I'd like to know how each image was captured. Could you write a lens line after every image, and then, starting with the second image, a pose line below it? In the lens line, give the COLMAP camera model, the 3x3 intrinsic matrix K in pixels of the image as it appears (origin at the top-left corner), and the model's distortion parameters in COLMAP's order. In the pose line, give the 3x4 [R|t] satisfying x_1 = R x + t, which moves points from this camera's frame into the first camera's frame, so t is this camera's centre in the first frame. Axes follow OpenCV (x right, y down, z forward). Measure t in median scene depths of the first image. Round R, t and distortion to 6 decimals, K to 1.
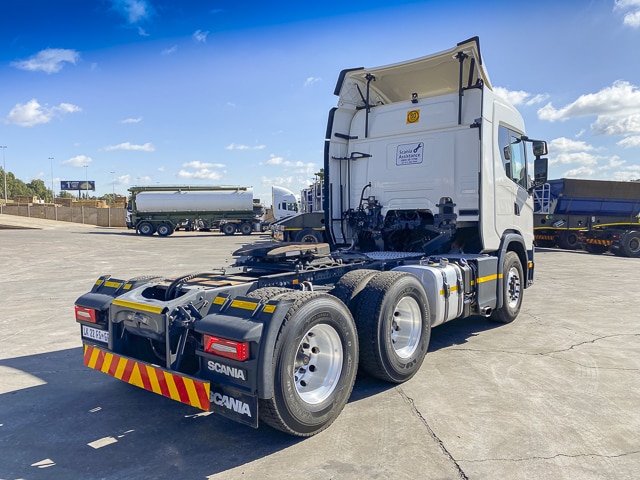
lens RADIAL K [[488.8, 0, 317.6], [0, 488.8, 235.9], [0, 0, 1]] dist [0.048566, -0.048861]
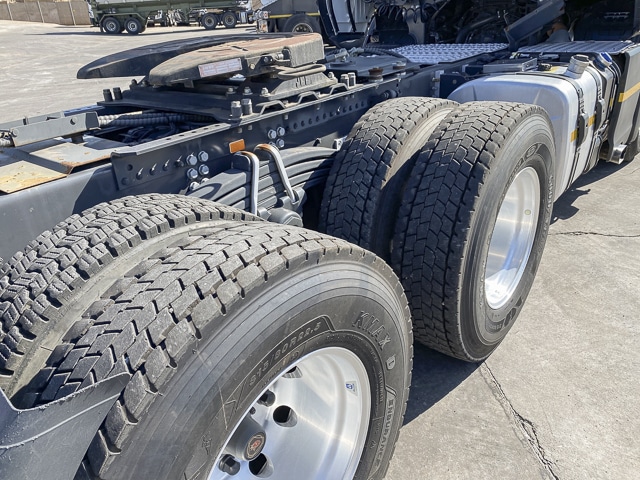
lens RADIAL K [[488.8, 0, 313.8], [0, 488.8, 239.6], [0, 0, 1]] dist [0.048566, -0.048861]
pose [[0.998895, -0.040760, -0.023400, 0.013545], [0.046704, 0.916564, 0.397152, 0.007276], [0.005260, -0.397806, 0.917455, 0.399679]]
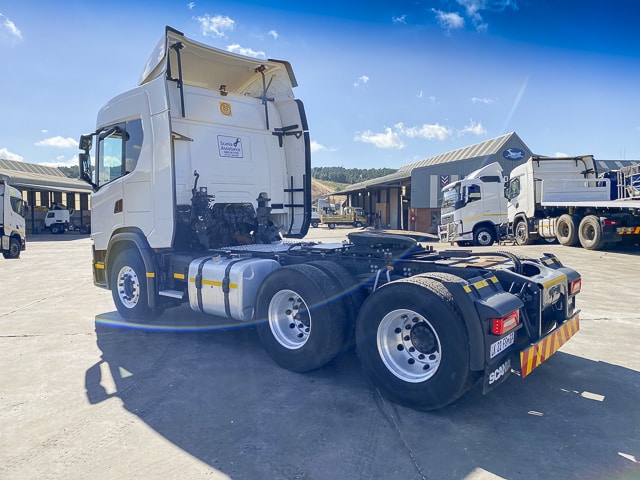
lens RADIAL K [[488.8, 0, 319.3], [0, 488.8, 239.9], [0, 0, 1]] dist [0.048566, -0.048861]
pose [[0.037436, -0.056879, 0.997679, -0.793900], [0.058426, 0.996796, 0.054636, -0.023627], [-0.997590, 0.056245, 0.040639, 0.783502]]
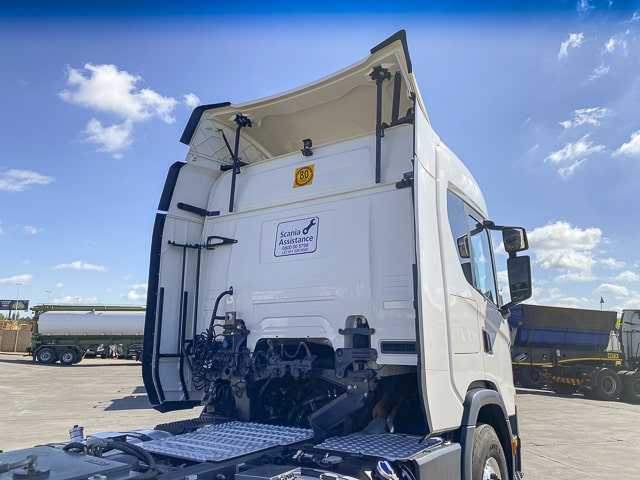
lens RADIAL K [[488.8, 0, 322.5], [0, 488.8, 234.7], [0, 0, 1]] dist [0.048566, -0.048861]
pose [[0.994656, 0.037530, 0.096179, 0.162249], [-0.011937, 0.967145, -0.253944, -0.028127], [-0.102550, 0.251439, 0.962425, 0.454150]]
